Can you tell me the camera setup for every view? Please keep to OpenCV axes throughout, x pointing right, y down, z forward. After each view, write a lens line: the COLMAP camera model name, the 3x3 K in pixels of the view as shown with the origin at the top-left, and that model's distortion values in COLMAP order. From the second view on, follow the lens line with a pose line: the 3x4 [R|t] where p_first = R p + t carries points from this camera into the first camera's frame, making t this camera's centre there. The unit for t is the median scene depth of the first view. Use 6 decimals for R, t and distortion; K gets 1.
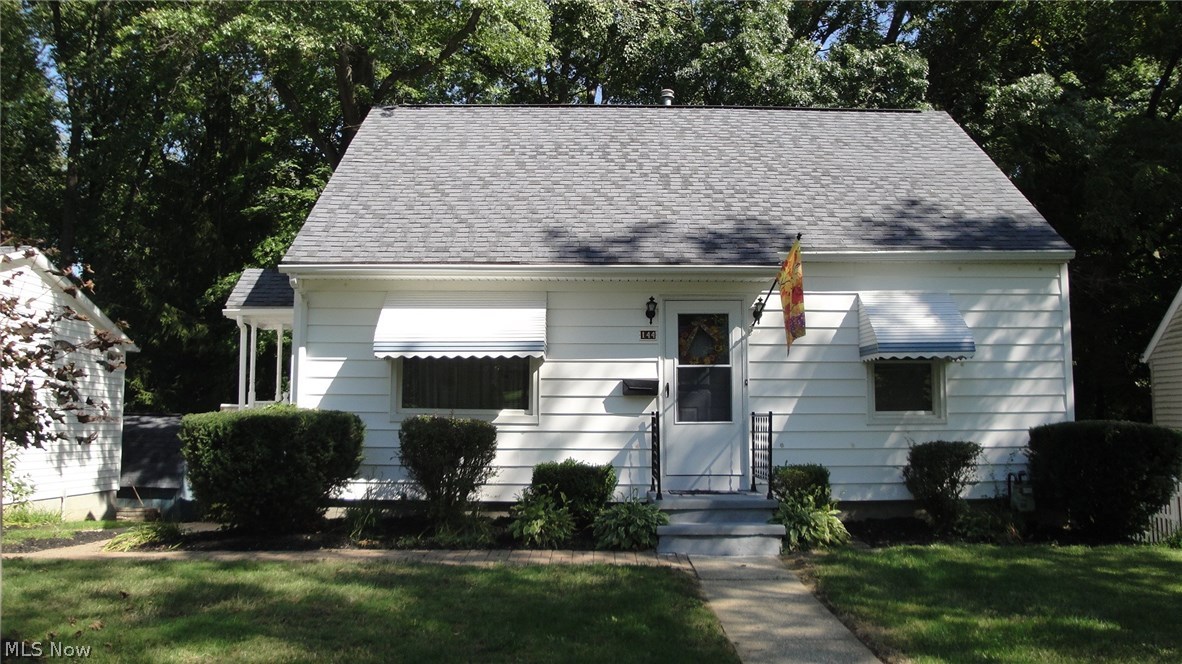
lens RADIAL K [[988.5, 0, 593.0], [0, 988.5, 327.2], [0, 0, 1]] dist [-0.067065, 0.000061]
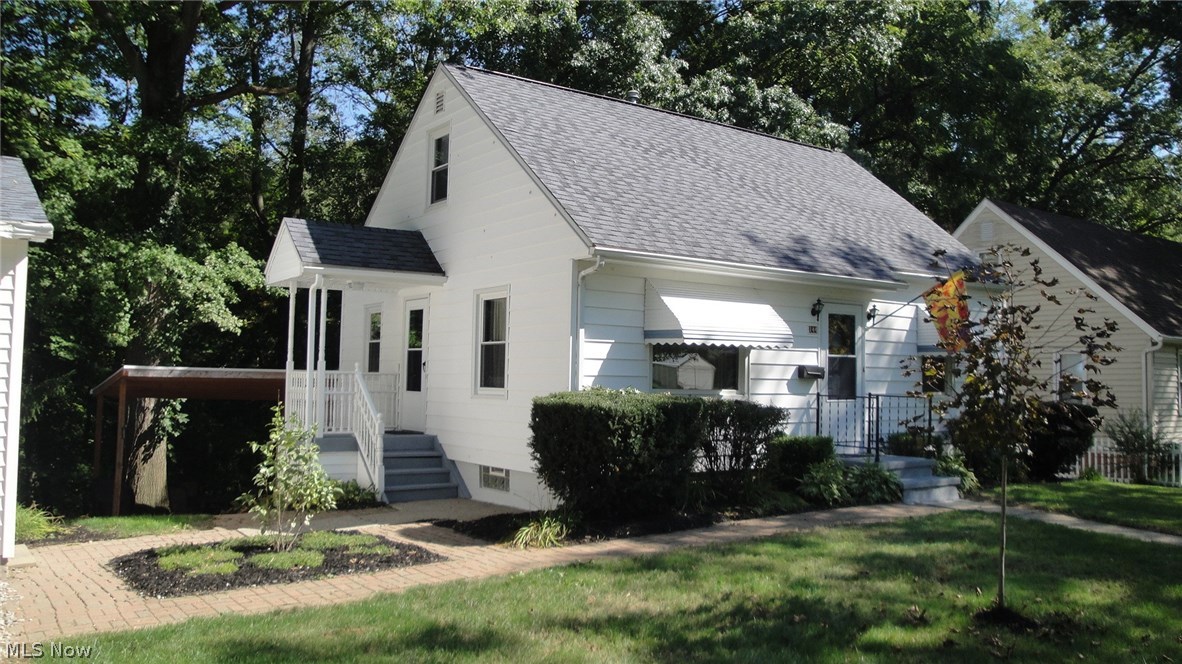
lens RADIAL K [[988.5, 0, 594.2], [0, 988.5, 334.9], [0, 0, 1]] dist [-0.067065, 0.000061]
pose [[0.789182, 0.034638, 0.613182, -0.911628], [-0.075725, 0.996278, 0.041181, -0.015427], [-0.609474, -0.078933, 0.788867, 0.202403]]
